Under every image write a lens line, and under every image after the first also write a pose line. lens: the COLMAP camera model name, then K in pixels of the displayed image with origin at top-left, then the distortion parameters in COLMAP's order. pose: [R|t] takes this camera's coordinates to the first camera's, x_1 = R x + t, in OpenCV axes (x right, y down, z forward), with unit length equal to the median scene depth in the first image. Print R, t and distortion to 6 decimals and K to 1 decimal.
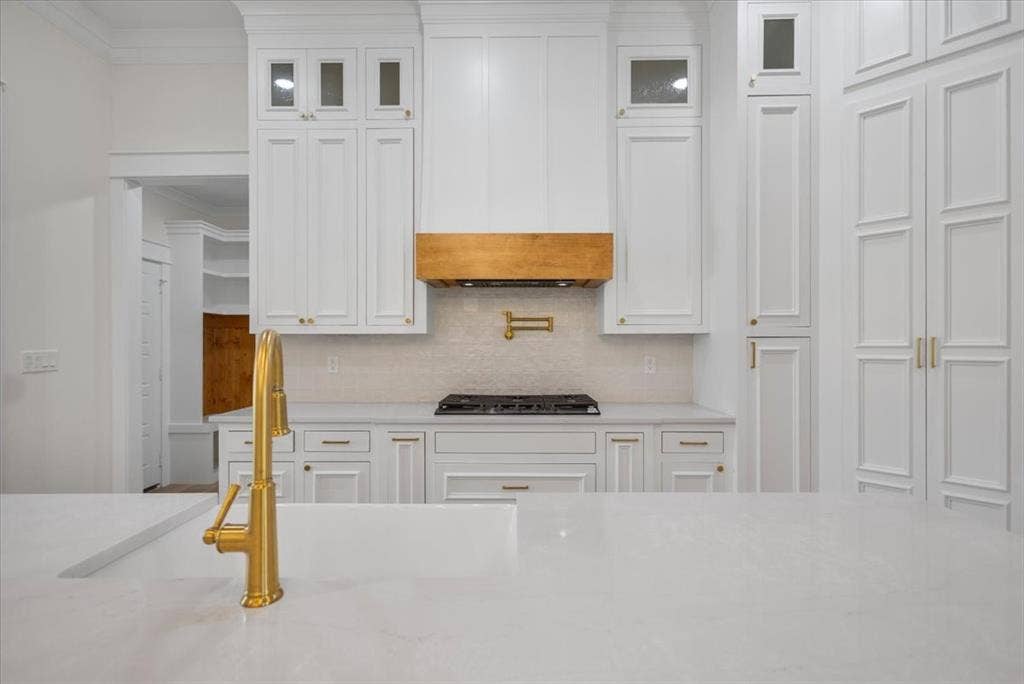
lens RADIAL K [[484.7, 0, 512.0], [0, 484.7, 342.0], [0, 0, 1]] dist [0.005751, 0.000082]
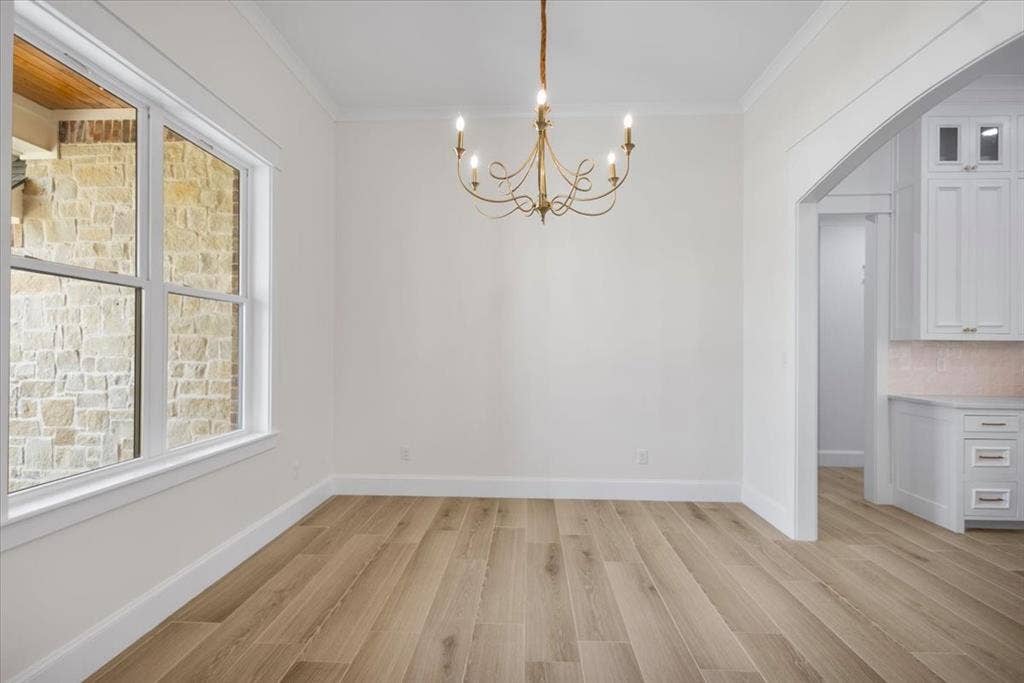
lens RADIAL K [[484.7, 0, 512.0], [0, 484.7, 341.5], [0, 0, 1]] dist [0.005751, 0.000082]
pose [[0.999839, 0.004558, -0.017368, -1.603959], [-0.004723, 0.999944, -0.009457, 0.003778], [0.017324, 0.009538, 0.999804, -0.291058]]
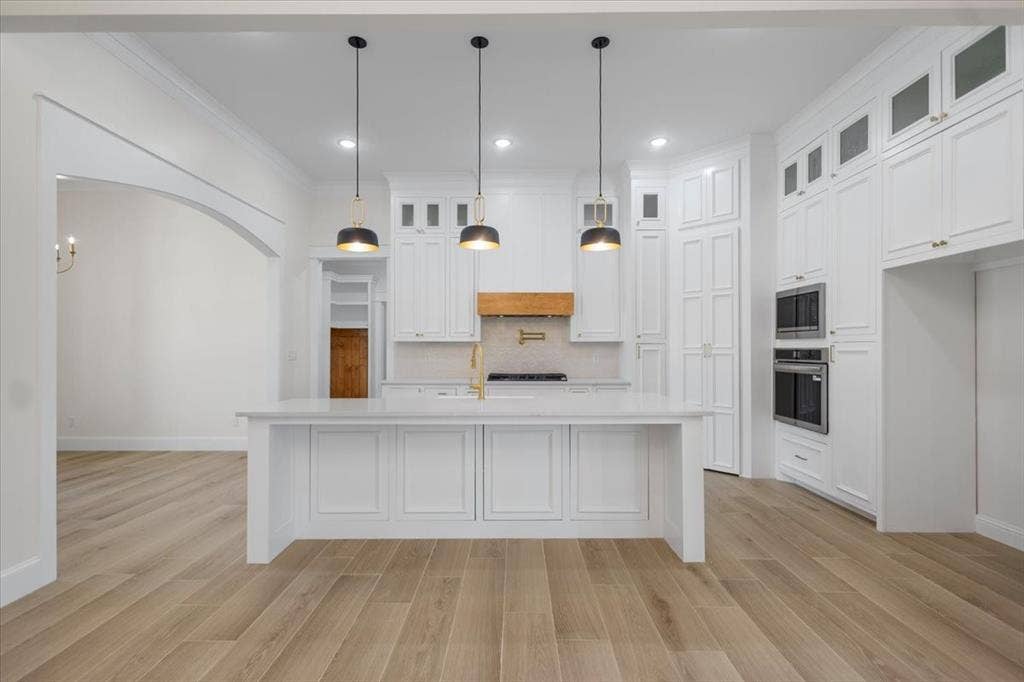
lens RADIAL K [[476.9, 0, 512.0], [0, 476.9, 341.0], [0, 0, 1]] dist [0.004415, 0.000436]
pose [[0.999956, 0.001439, 0.009307, -0.067006], [-0.001339, 0.999941, -0.010744, 0.001504], [-0.009322, 0.010731, 0.999899, -0.943327]]
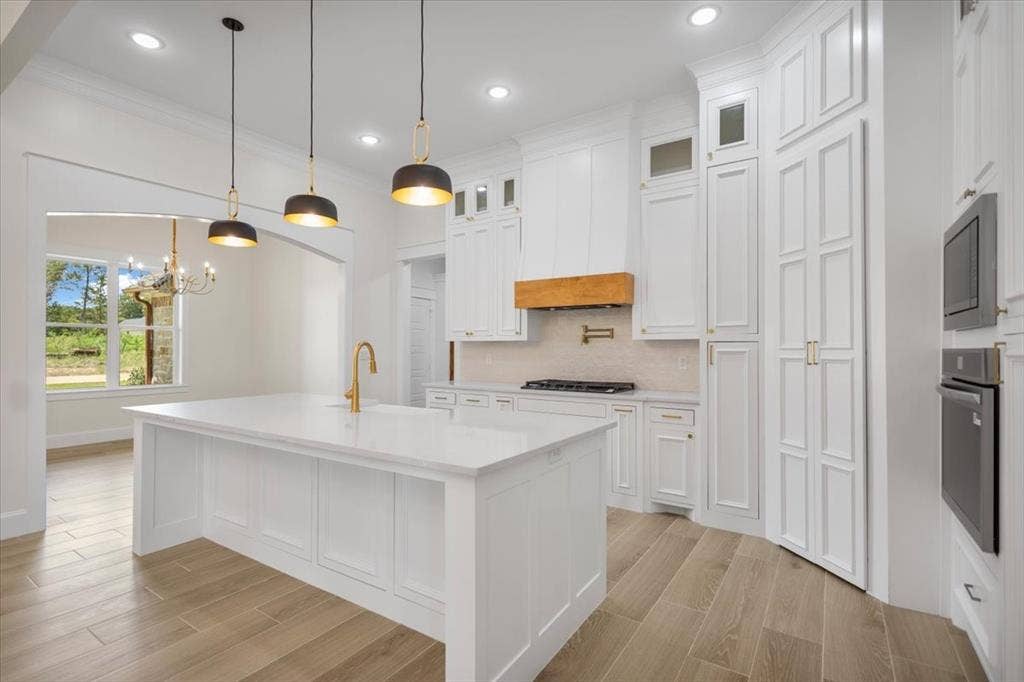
lens RADIAL K [[476.9, 0, 512.0], [0, 476.9, 341.0], [0, 0, 1]] dist [0.004415, 0.000436]
pose [[0.838998, -0.006115, -0.544100, 0.661546], [-0.000075, 0.999936, -0.011354, 0.002664], [0.544135, 0.009567, 0.838943, -0.383986]]
